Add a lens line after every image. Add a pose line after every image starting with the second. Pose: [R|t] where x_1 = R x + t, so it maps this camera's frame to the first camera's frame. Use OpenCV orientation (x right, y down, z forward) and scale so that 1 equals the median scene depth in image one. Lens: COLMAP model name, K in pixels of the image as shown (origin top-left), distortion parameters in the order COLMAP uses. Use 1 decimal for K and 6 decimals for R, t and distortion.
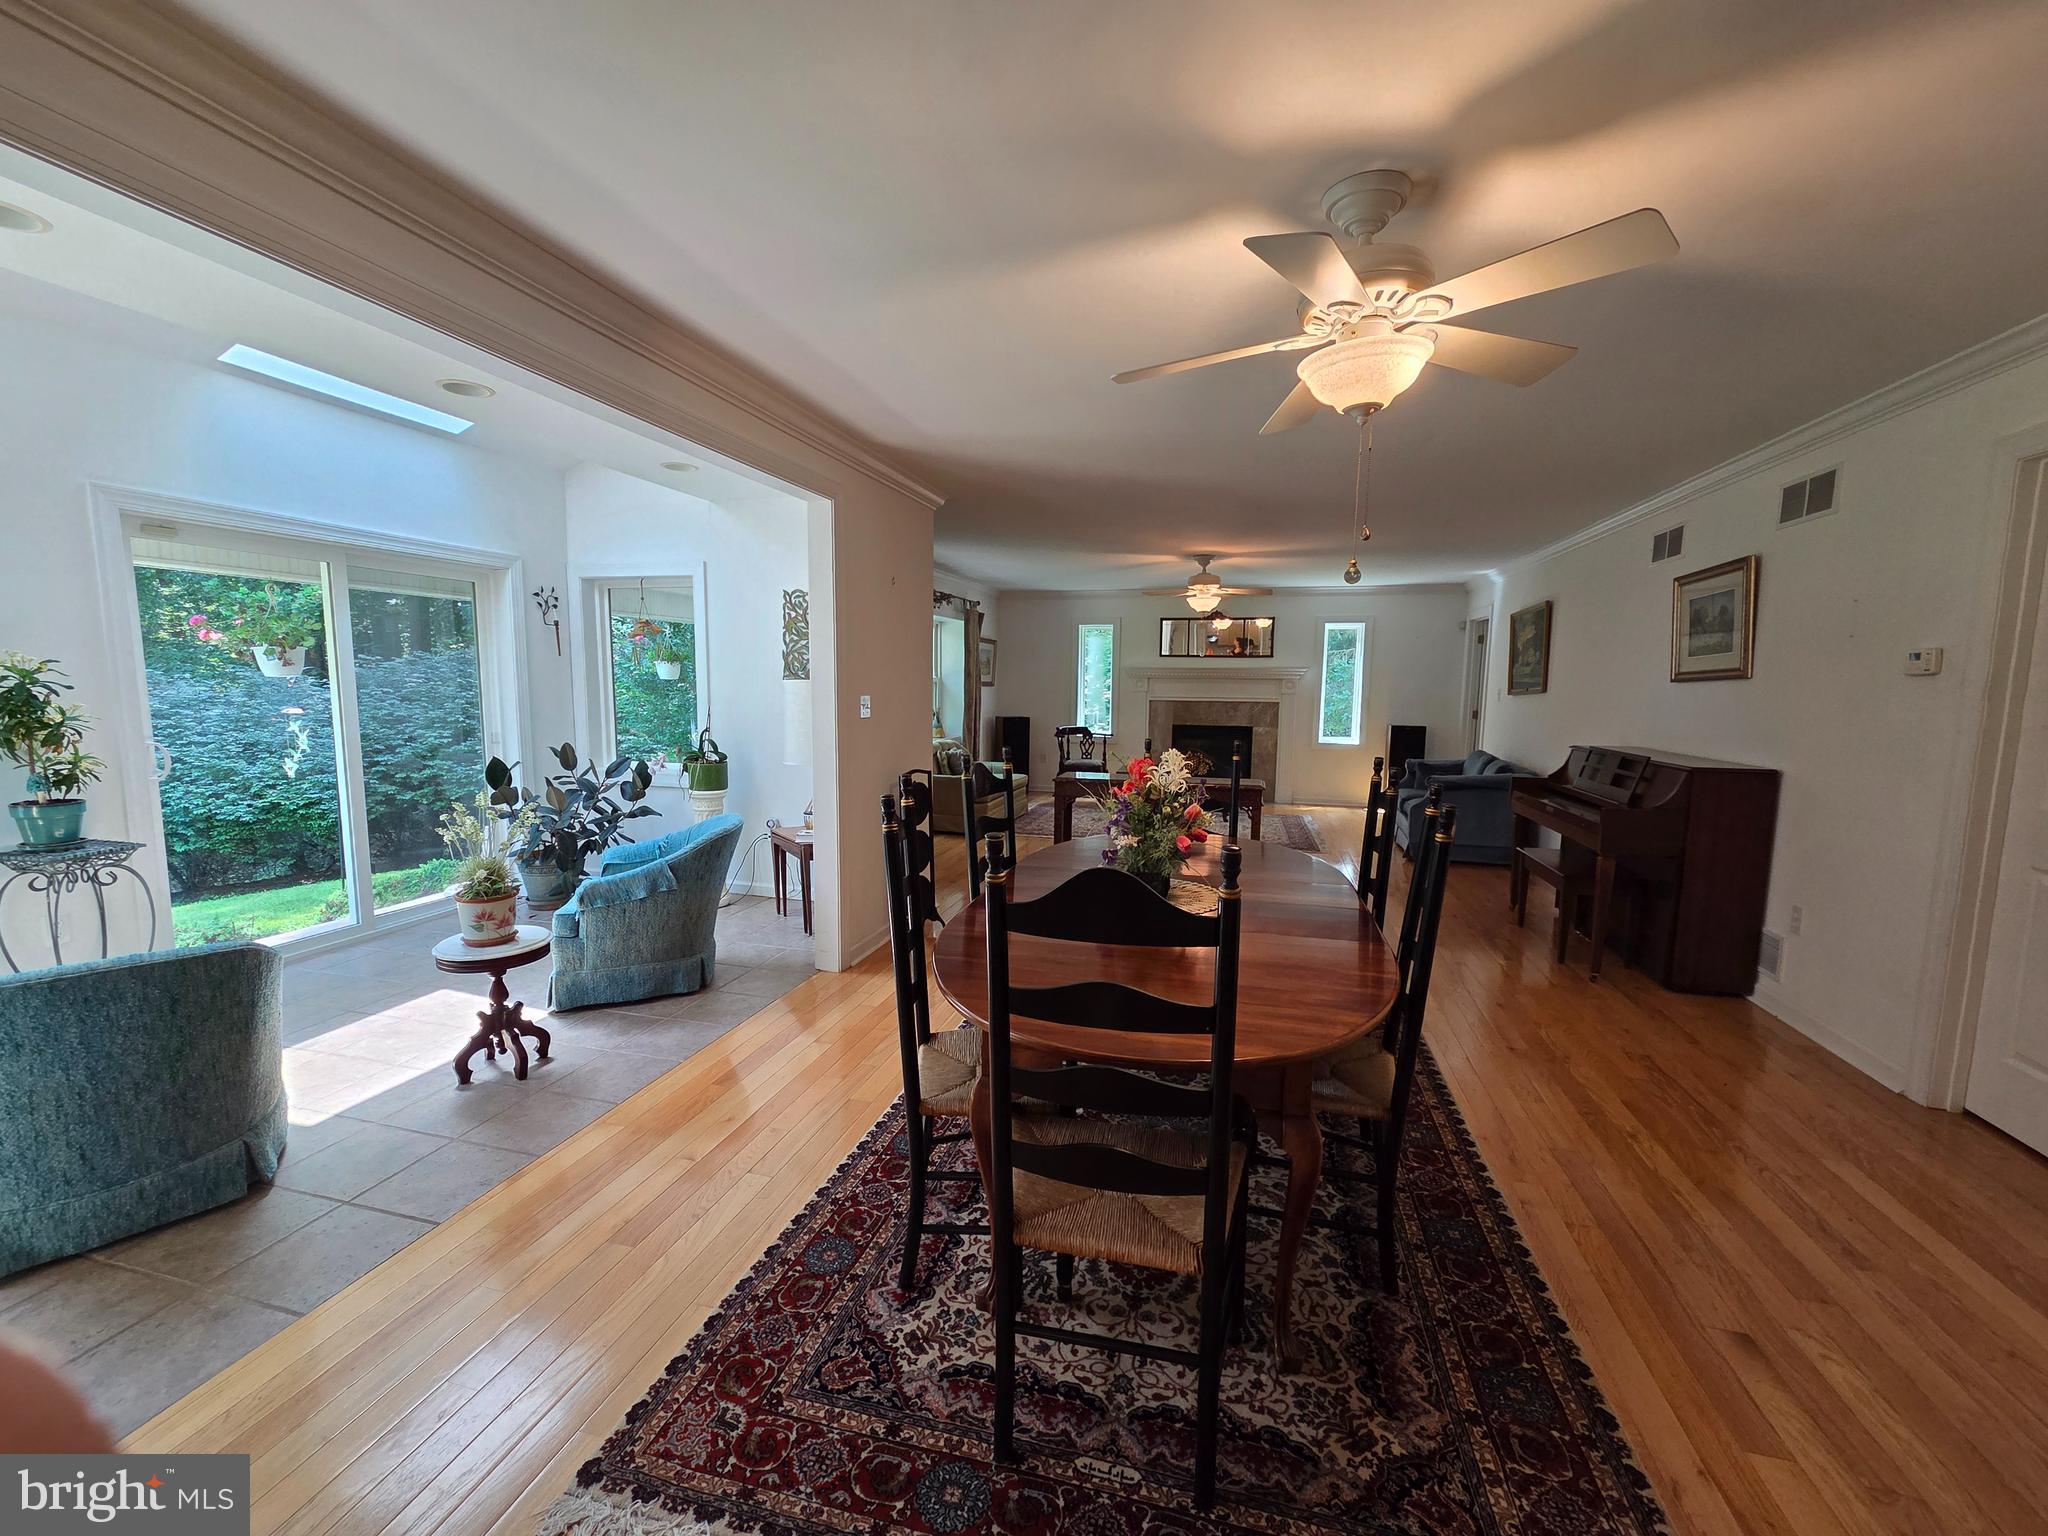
lens RADIAL K [[826.6, 0, 1024.2], [0, 826.6, 774.6], [0, 0, 1]] dist [0.000403, 0.000229]
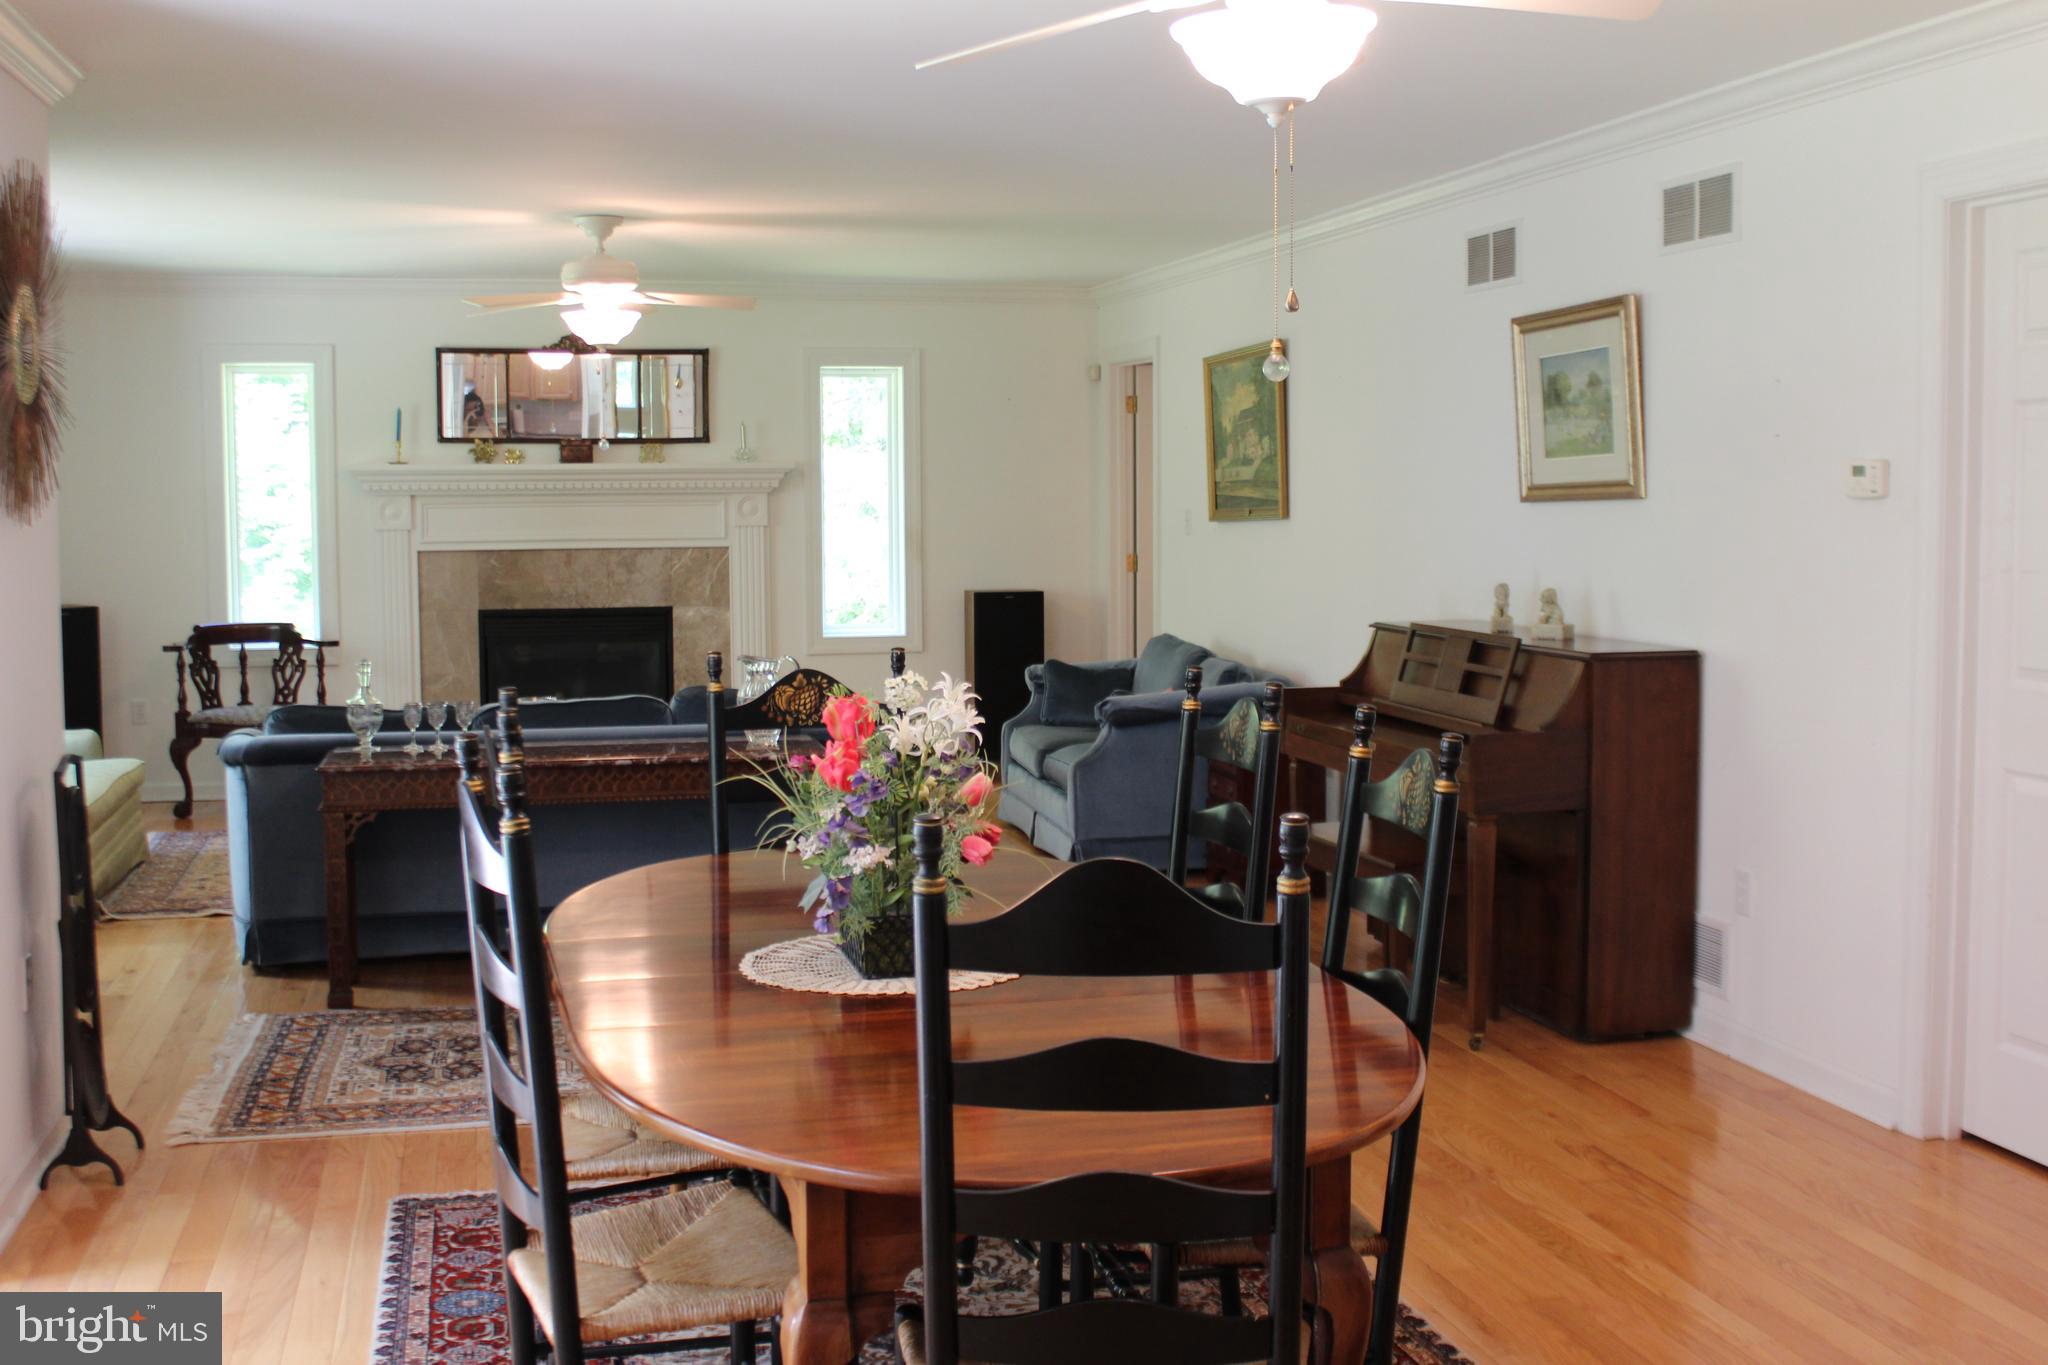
lens RADIAL K [[2201.4, 0, 1022.1], [0, 2201.4, 644.4], [0, 0, 1]] dist [-0.069703, 0.011203]
pose [[0.873083, -0.049797, 0.485023, -0.275461], [0.068152, 0.997469, -0.020270, -0.010476], [-0.482786, 0.050753, 0.874267, -0.149989]]
